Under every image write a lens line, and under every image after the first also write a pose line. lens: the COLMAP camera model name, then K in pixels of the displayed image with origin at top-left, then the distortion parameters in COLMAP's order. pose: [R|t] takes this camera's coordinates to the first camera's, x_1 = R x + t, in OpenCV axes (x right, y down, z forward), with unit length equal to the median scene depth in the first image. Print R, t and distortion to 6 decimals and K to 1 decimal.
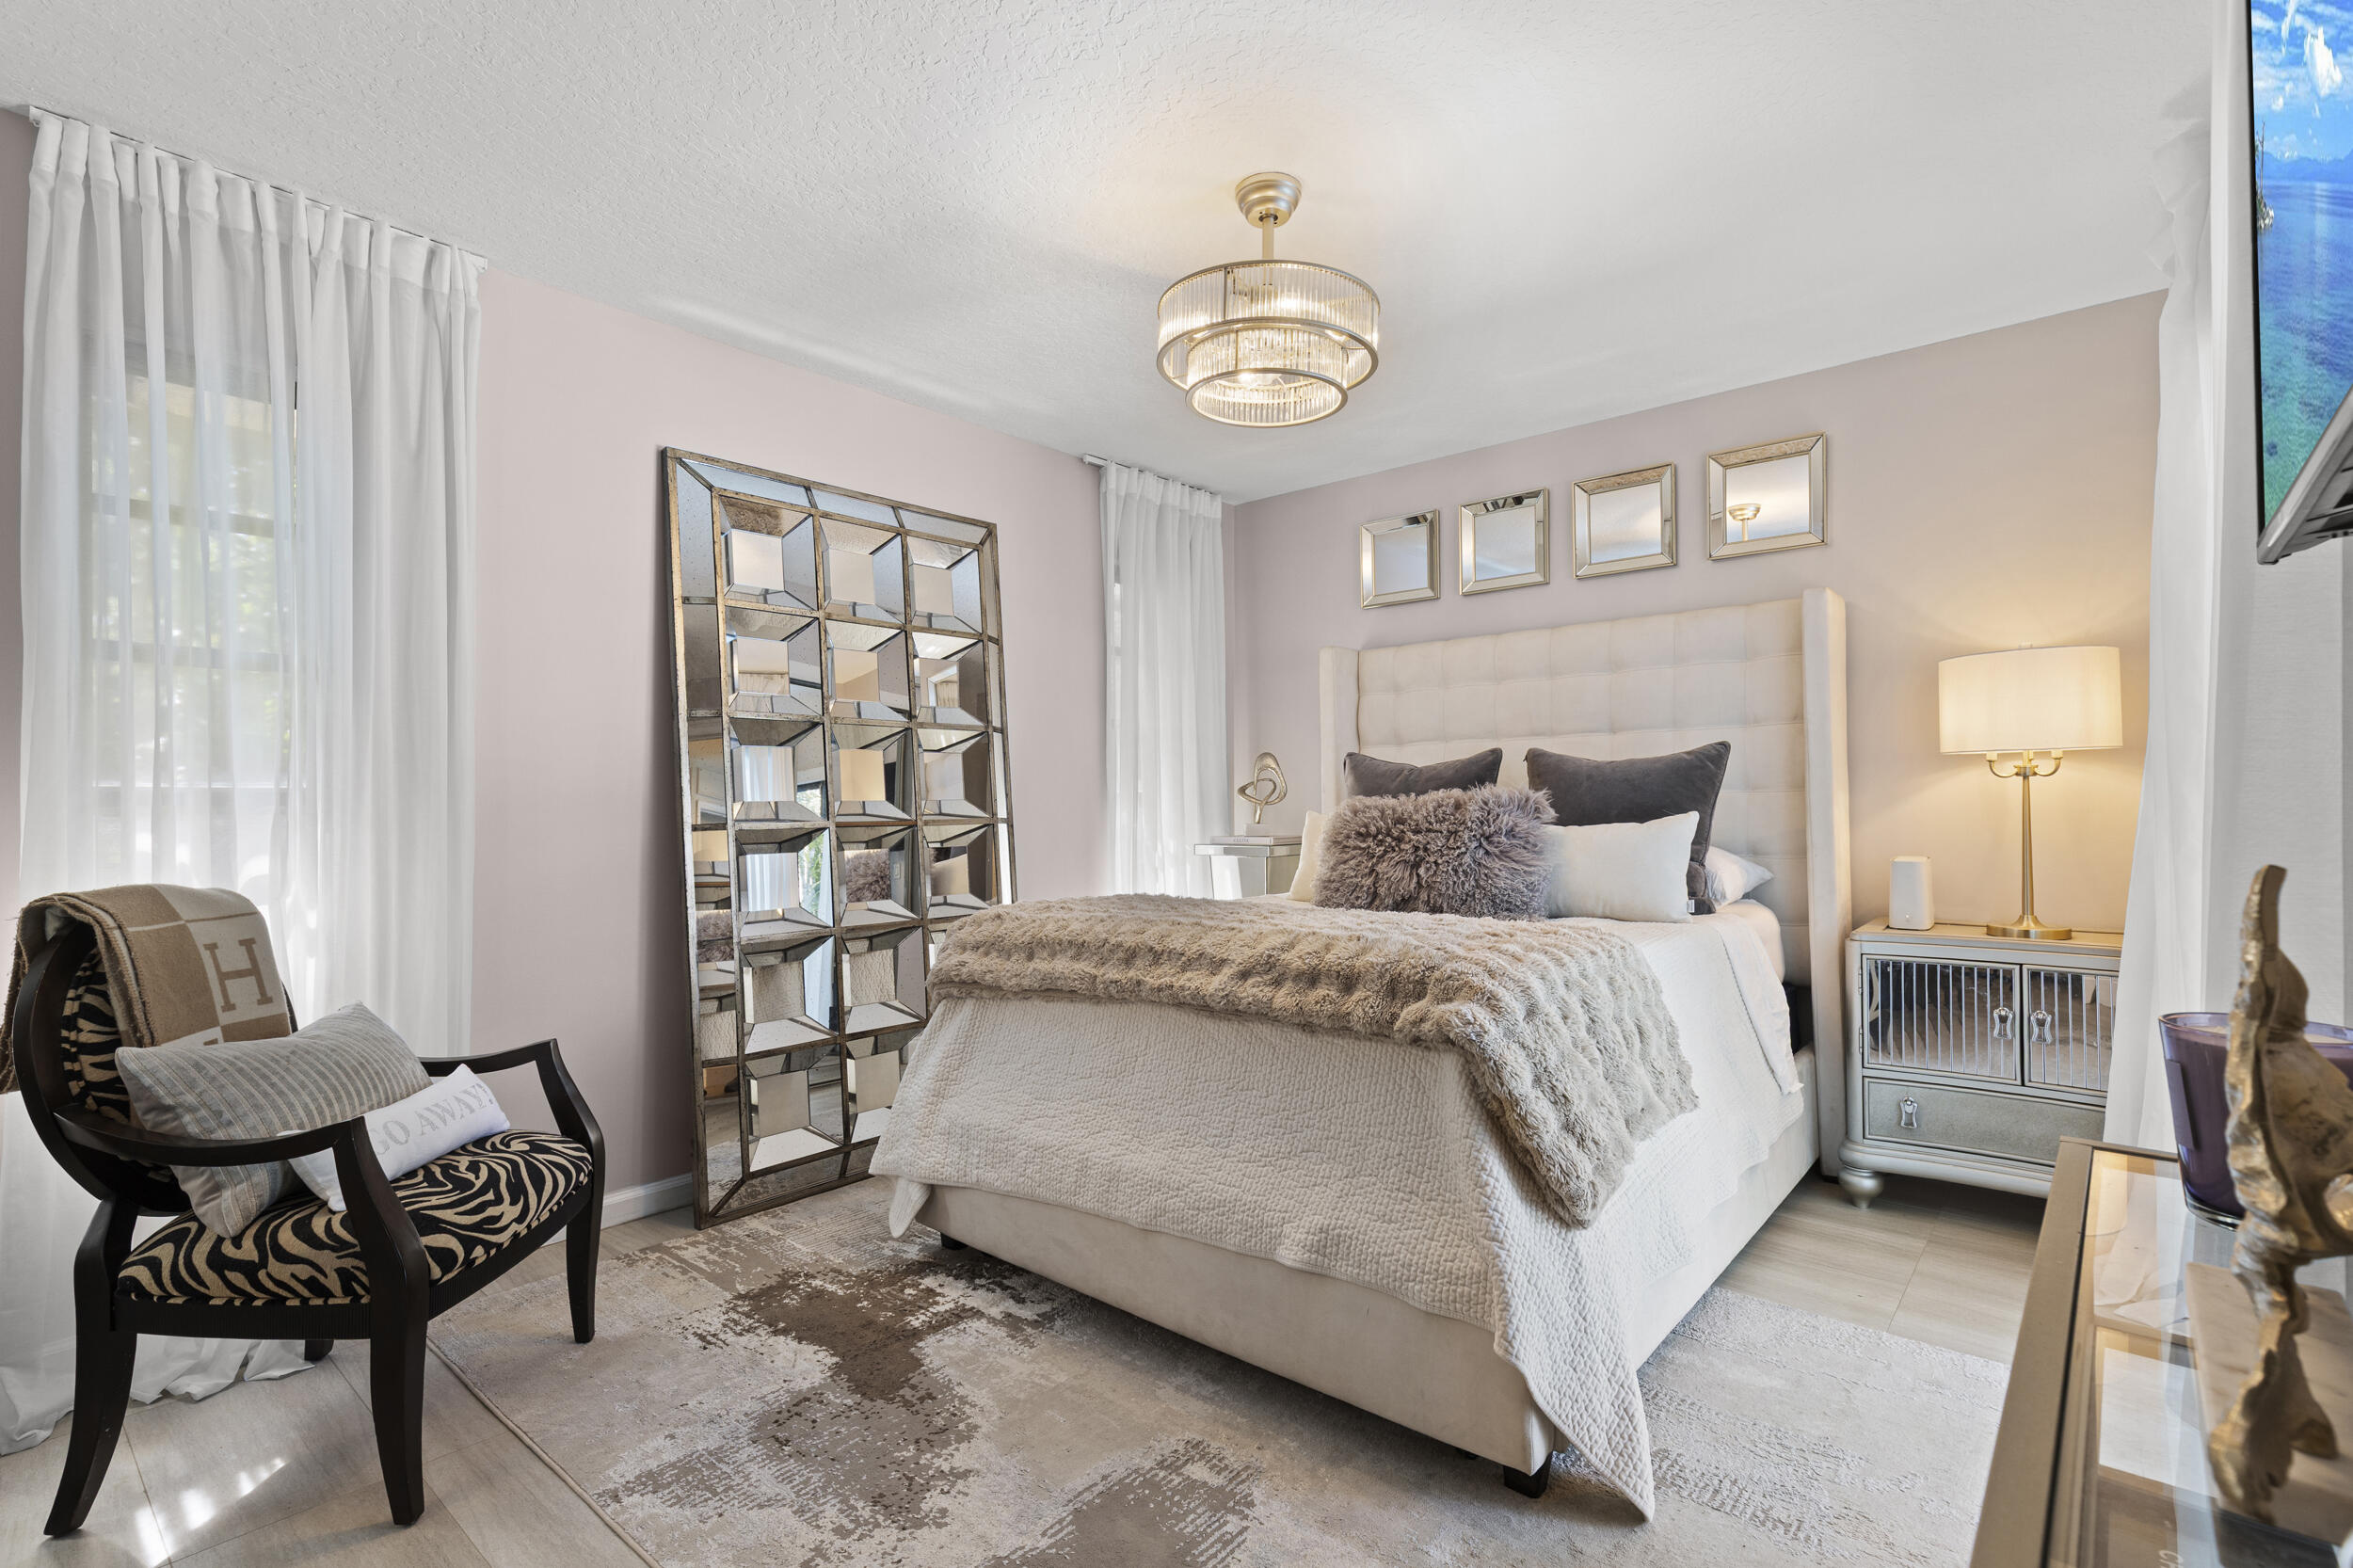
lens RADIAL K [[1119.0, 0, 1176.5], [0, 1119.0, 784.0], [0, 0, 1]] dist [-0.000559, -0.000020]
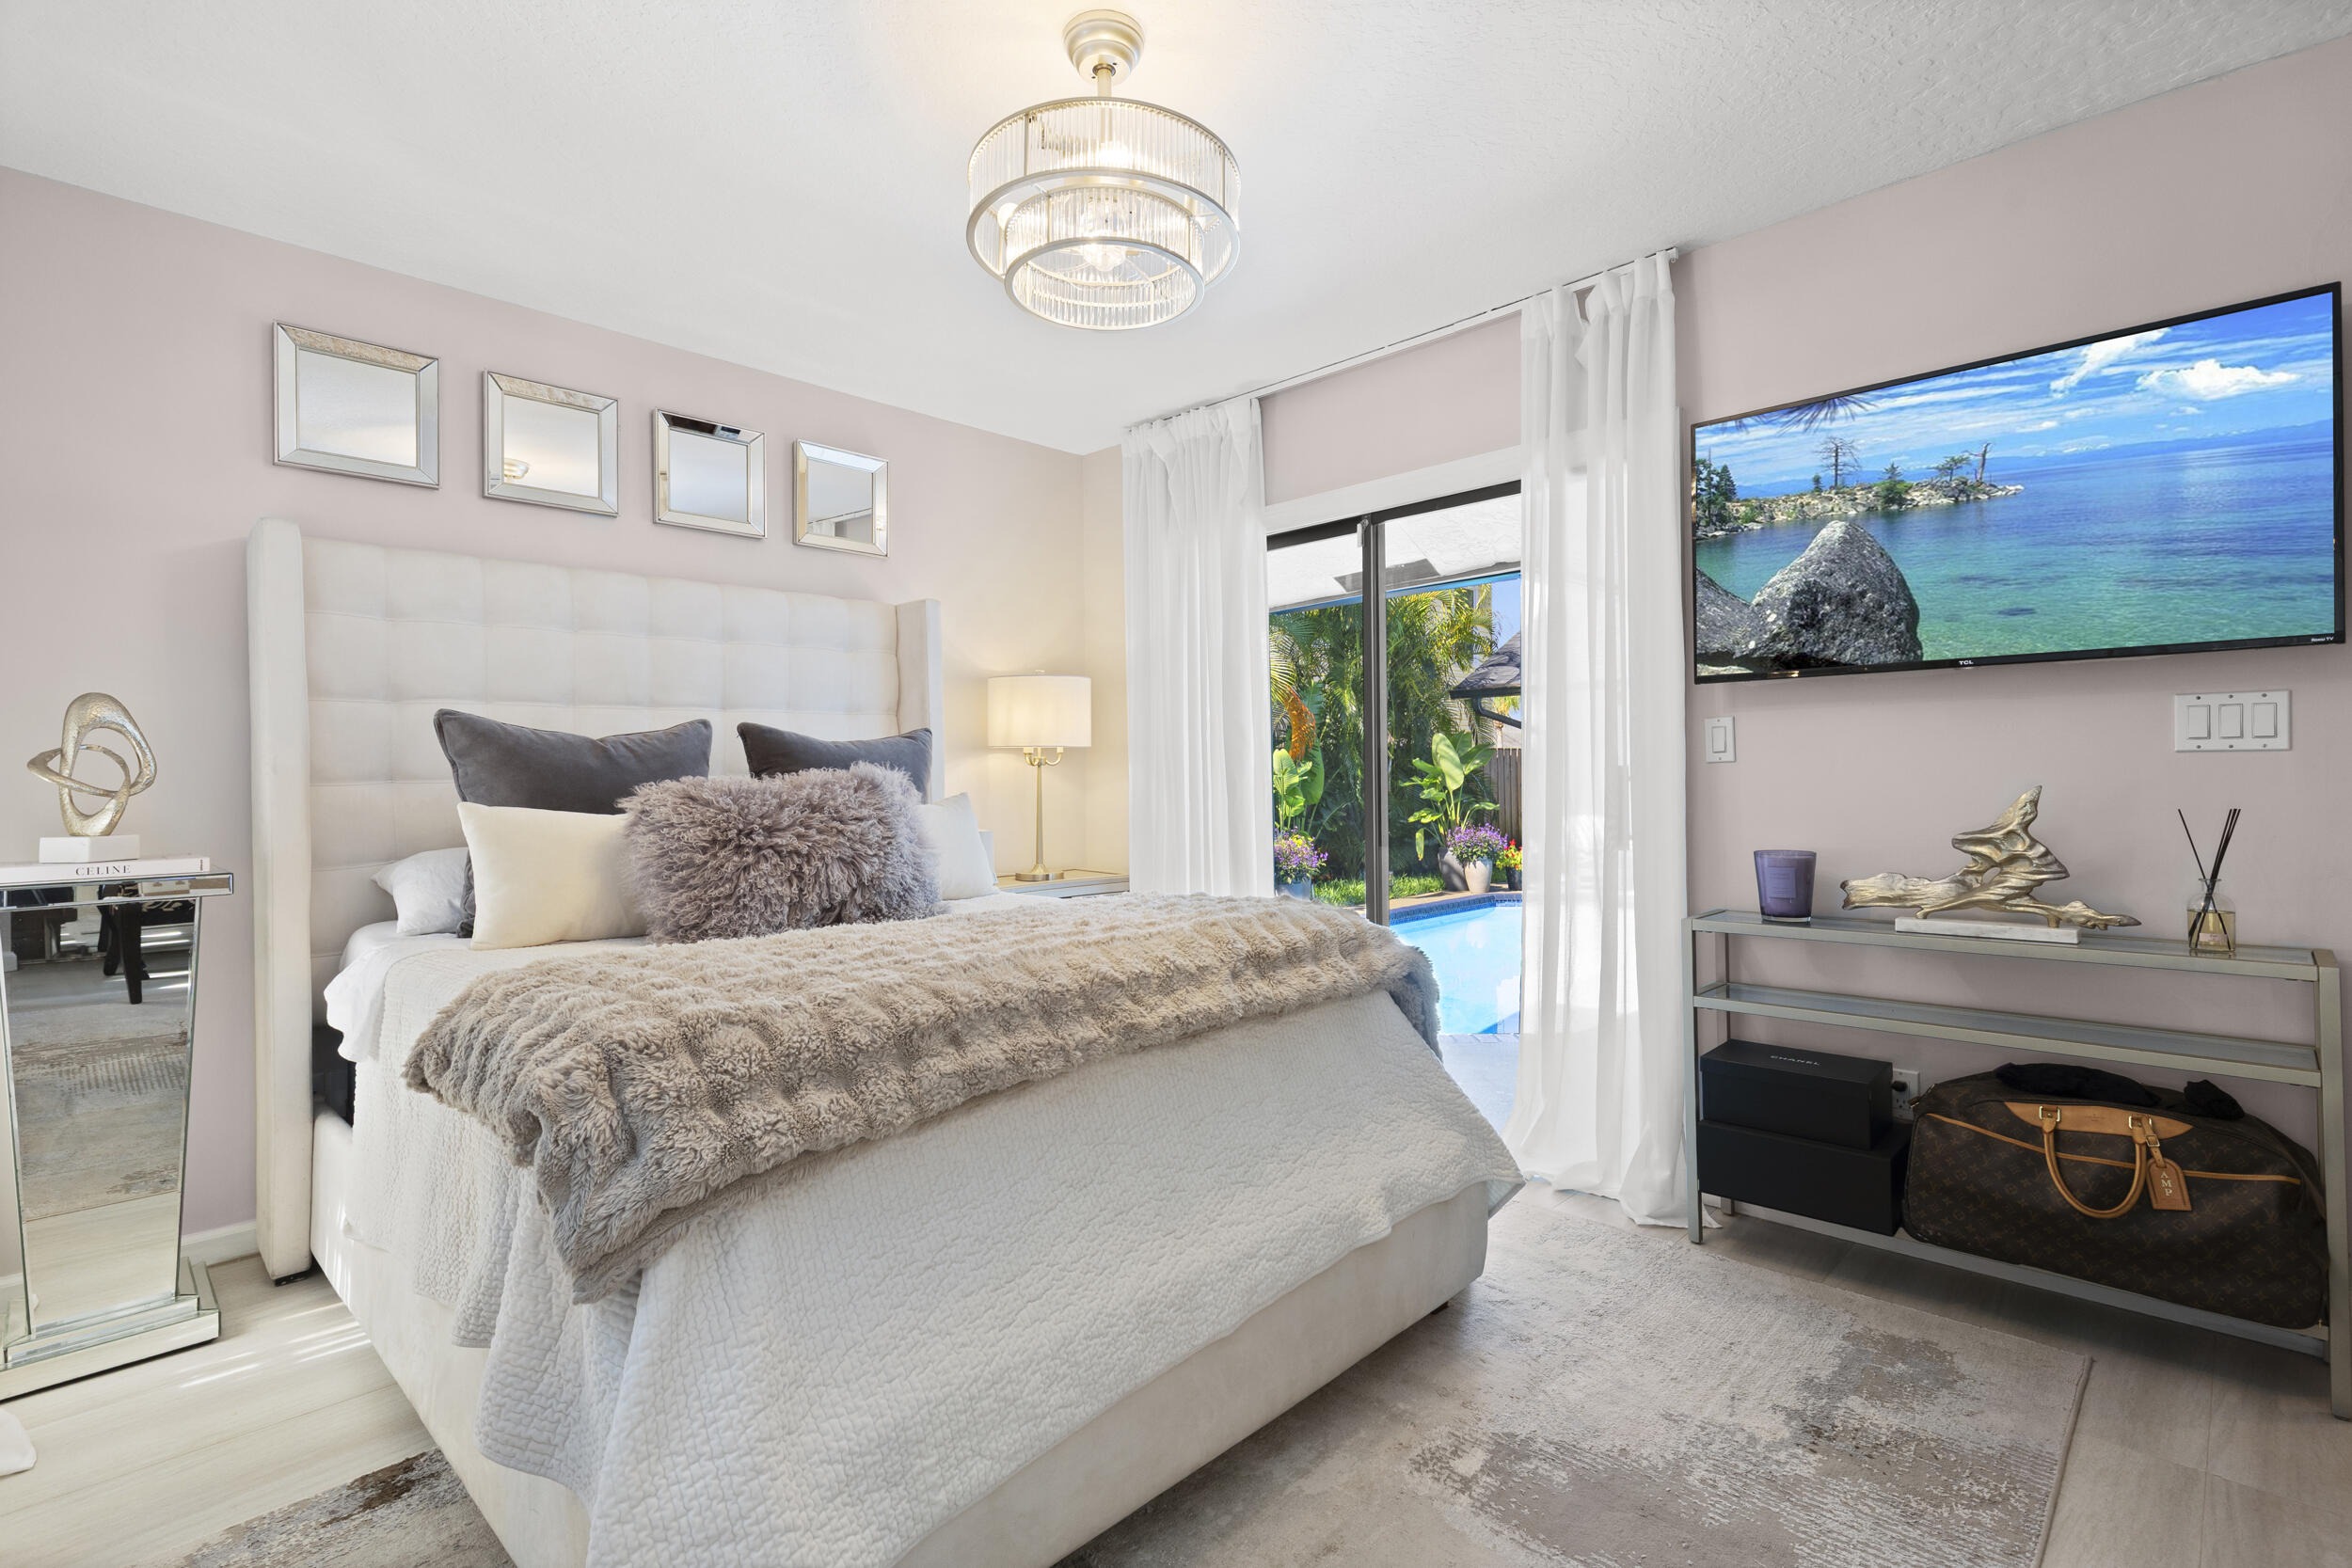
lens RADIAL K [[1093.1, 0, 1170.0], [0, 1093.1, 766.3], [0, 0, 1]] dist [-0.000142, -0.000083]
pose [[0.054196, 0.017091, 0.998384, -0.690375], [-0.005863, 0.999842, -0.016798, 0.019327], [-0.998513, -0.004943, 0.054287, 0.877648]]
